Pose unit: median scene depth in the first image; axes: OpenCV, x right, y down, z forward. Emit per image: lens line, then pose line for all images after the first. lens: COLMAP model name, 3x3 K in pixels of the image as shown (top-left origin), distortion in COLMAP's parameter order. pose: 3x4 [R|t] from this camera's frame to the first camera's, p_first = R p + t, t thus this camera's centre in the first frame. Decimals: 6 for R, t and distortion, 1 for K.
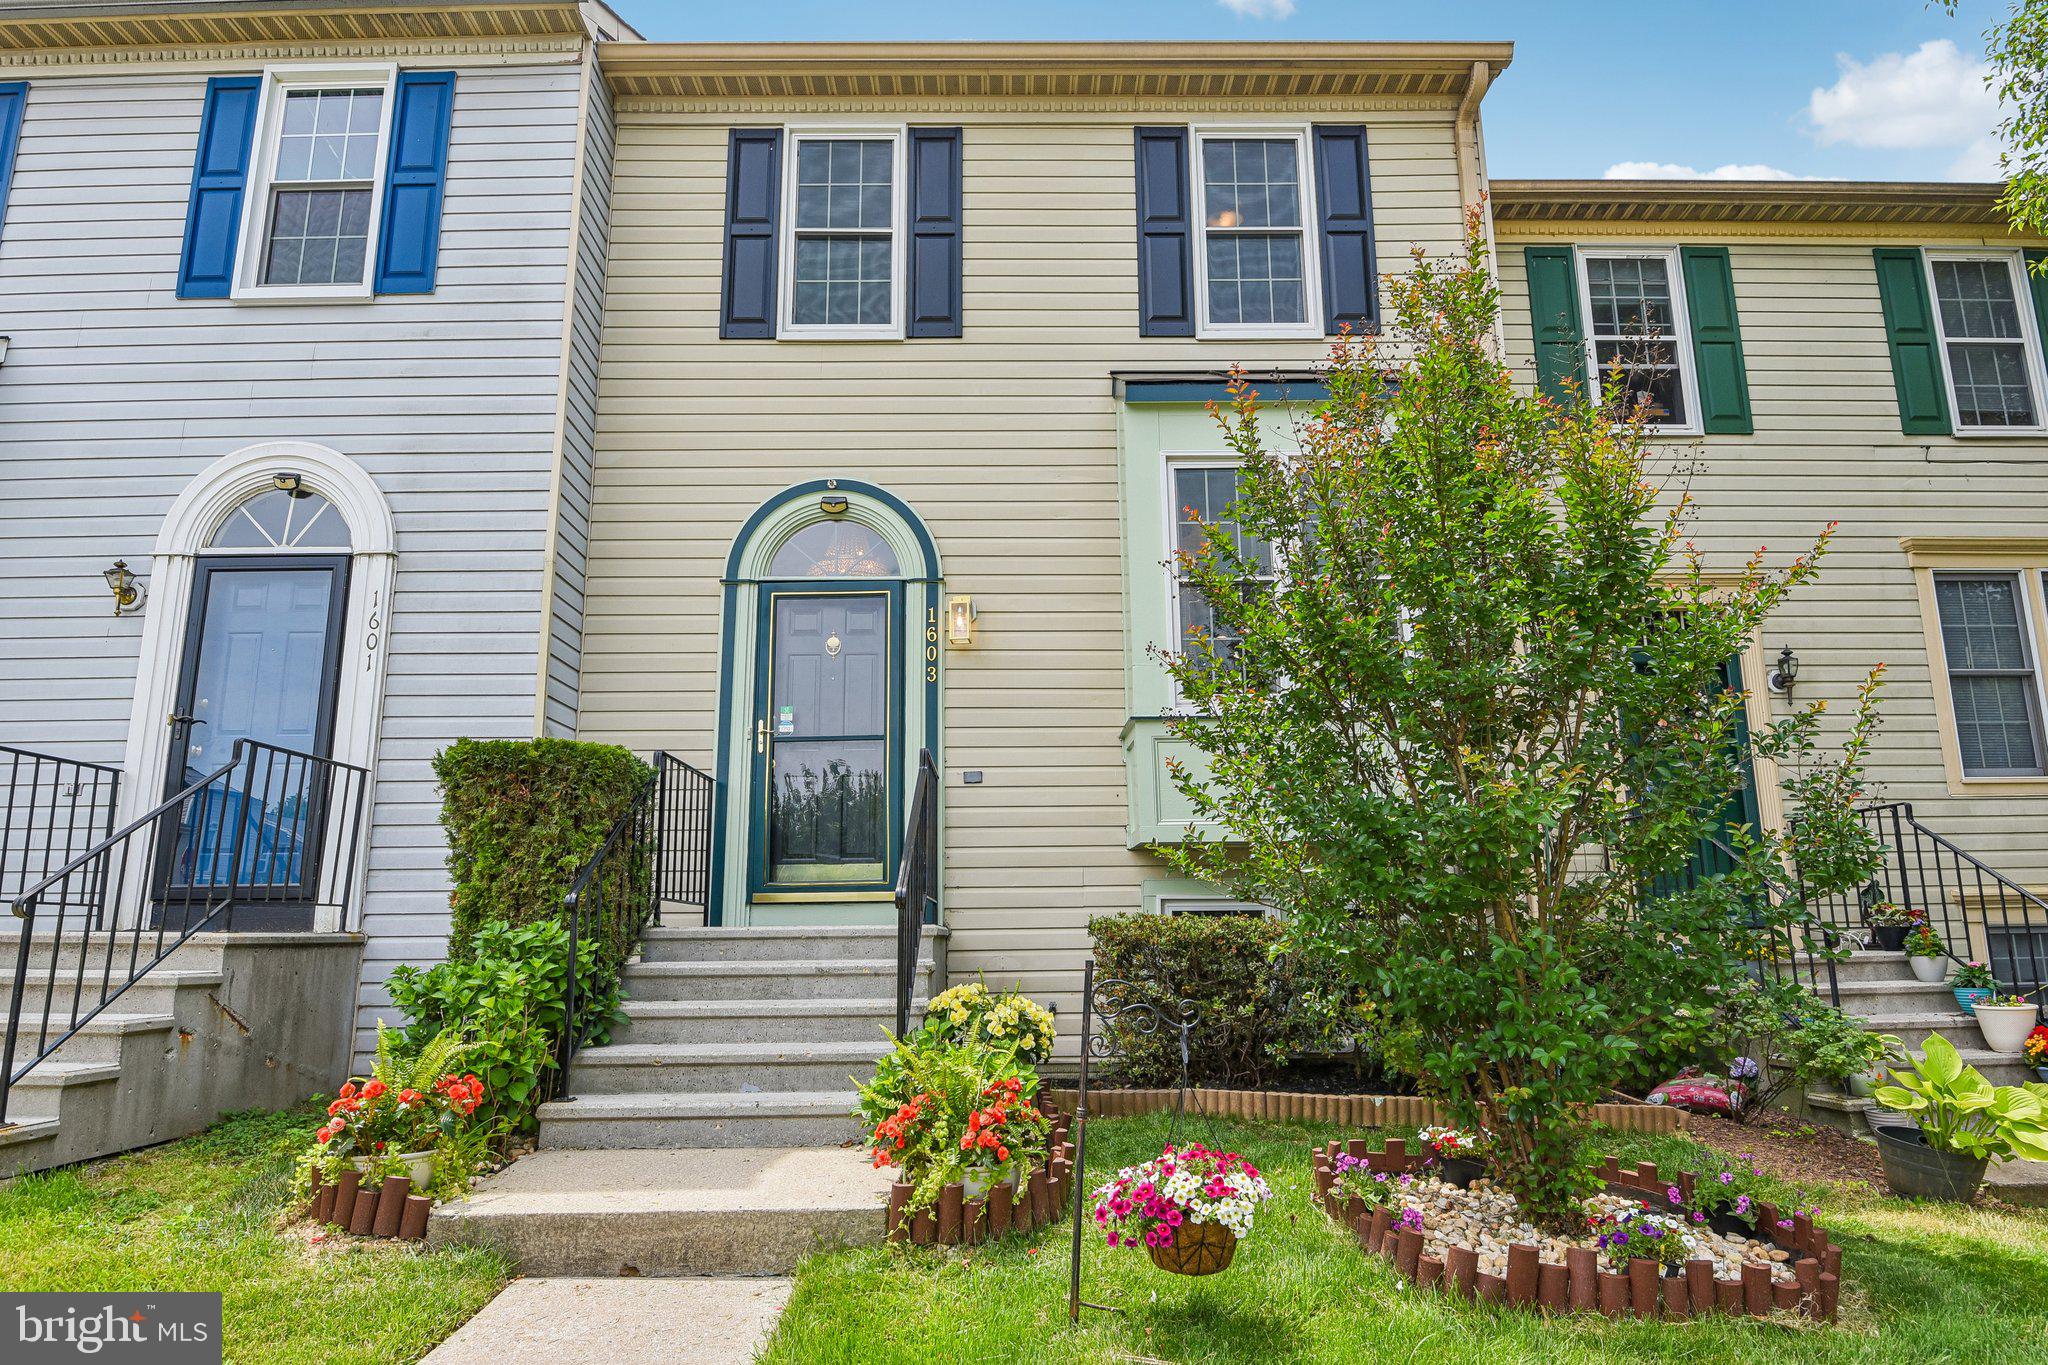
lens RADIAL K [[1211.6, 0, 1024.0], [0, 1211.6, 682.5], [0, 0, 1]] dist [-0.004403, -0.002302]
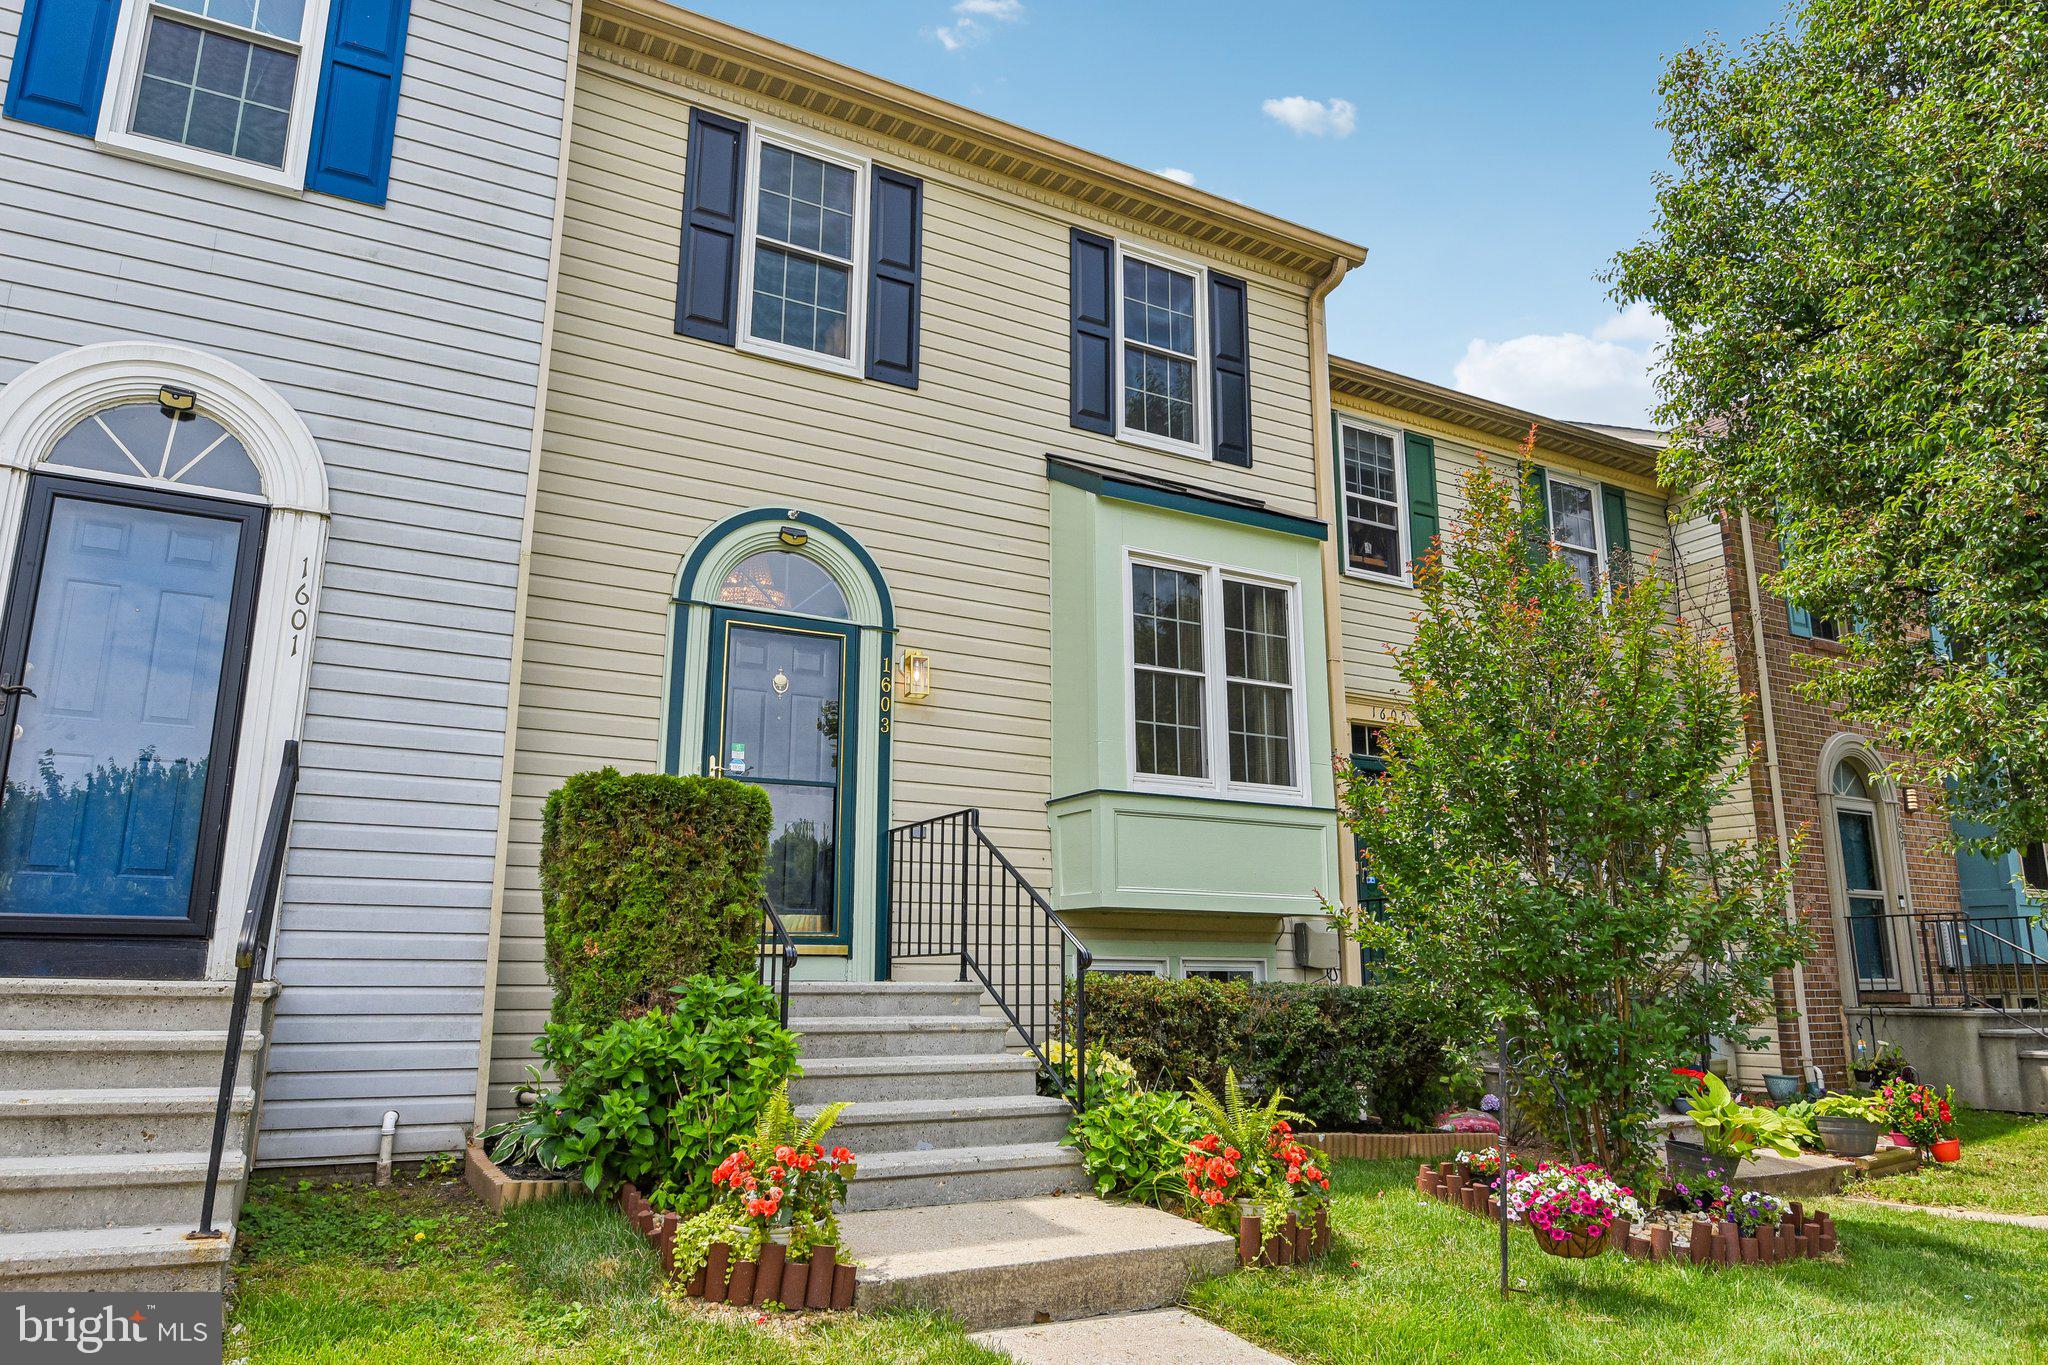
lens RADIAL K [[1296.3, 0, 1024.0], [0, 1296.3, 682.5], [0, 0, 1]] dist [0.002343, -0.003507]
pose [[0.882960, 0.118365, 0.454281, -0.445760], [-0.107667, 0.992956, -0.049453, -0.001301], [-0.456935, -0.005246, 0.889485, 0.005034]]
